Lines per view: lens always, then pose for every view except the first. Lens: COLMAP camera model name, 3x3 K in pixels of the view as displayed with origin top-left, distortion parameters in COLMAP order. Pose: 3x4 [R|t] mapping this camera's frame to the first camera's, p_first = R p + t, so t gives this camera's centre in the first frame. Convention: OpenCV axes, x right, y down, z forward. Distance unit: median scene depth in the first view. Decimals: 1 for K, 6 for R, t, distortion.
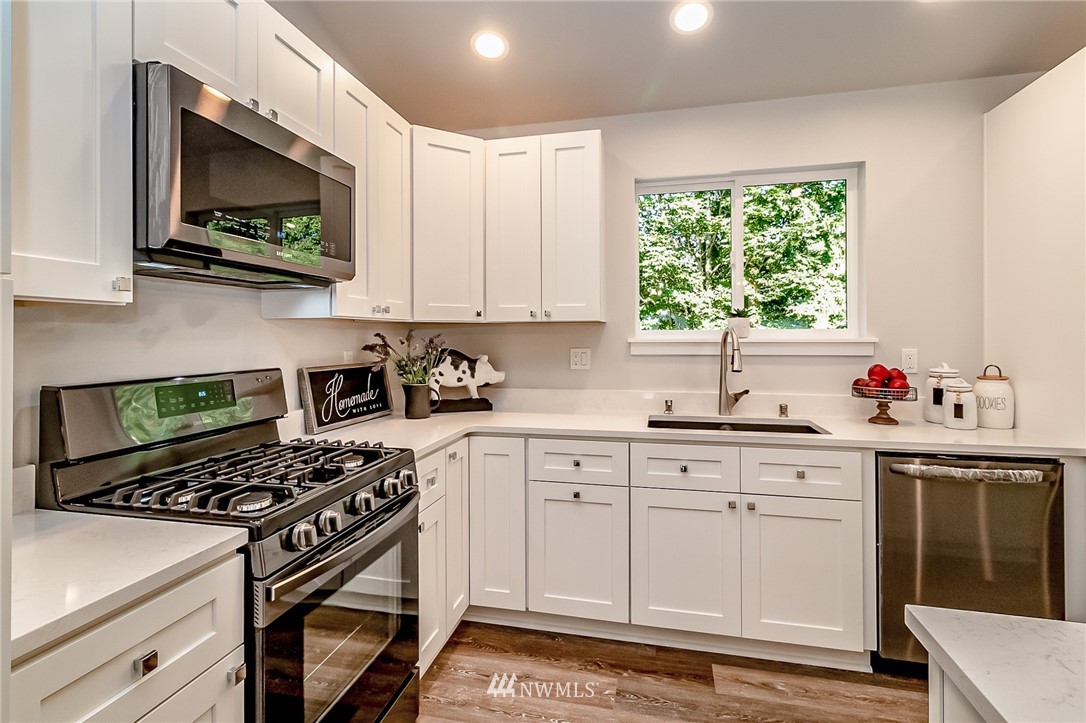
lens RADIAL K [[517.6, 0, 542.7], [0, 517.6, 334.9], [0, 0, 1]] dist [-0.012235, -0.000768]
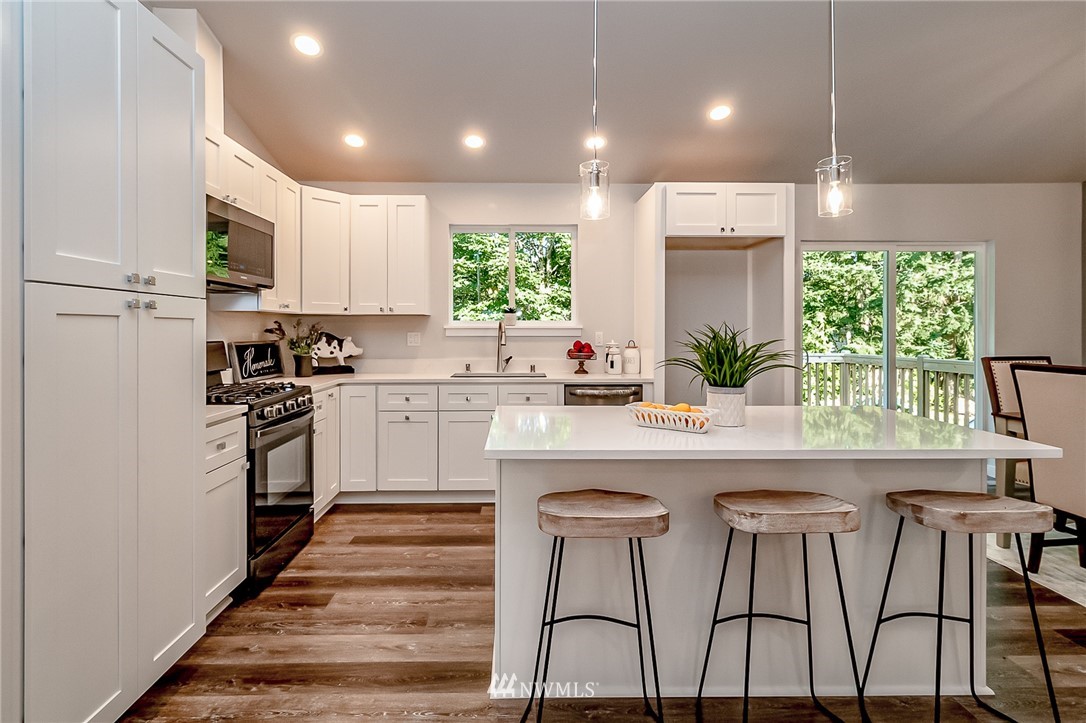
lens RADIAL K [[517.6, 0, 502.2], [0, 517.6, 335.8], [0, 0, 1]] dist [-0.012235, -0.000768]
pose [[0.980954, 0.002762, 0.194220, 0.035031], [-0.005756, 0.999873, 0.014855, 0.013831], [-0.194154, -0.015690, 0.980846, -0.612301]]
